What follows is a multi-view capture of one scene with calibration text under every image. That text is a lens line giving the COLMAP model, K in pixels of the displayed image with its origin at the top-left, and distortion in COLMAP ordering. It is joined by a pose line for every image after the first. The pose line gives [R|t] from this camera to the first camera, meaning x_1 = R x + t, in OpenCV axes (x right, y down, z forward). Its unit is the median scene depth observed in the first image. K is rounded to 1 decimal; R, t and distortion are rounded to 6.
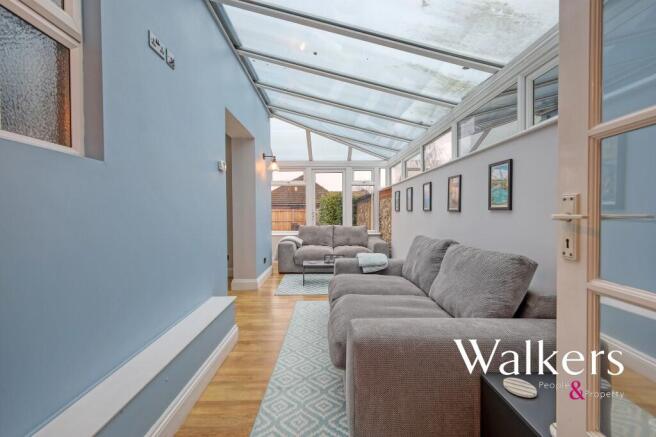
lens RADIAL K [[283.6, 0, 328.9], [0, 283.6, 215.7], [0, 0, 1]] dist [0.000065, 0.000020]
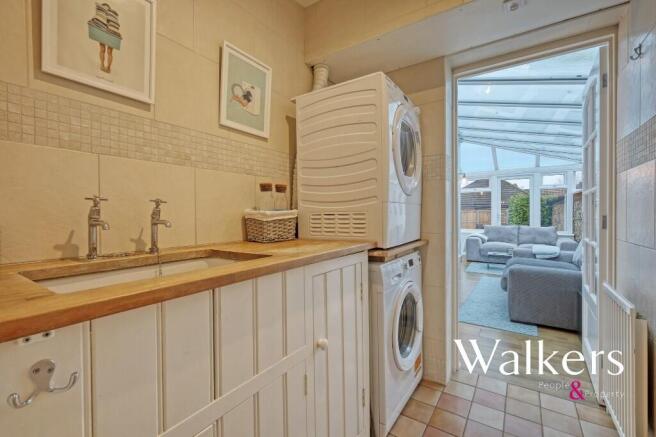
lens RADIAL K [[283.6, 0, 328.9], [0, 283.6, 215.7], [0, 0, 1]] dist [0.000065, 0.000020]
pose [[0.821182, 0.008196, -0.570608, 0.040089], [-0.008377, 0.999962, 0.002307, -0.002264], [0.570605, 0.002886, 0.821219, -0.379380]]
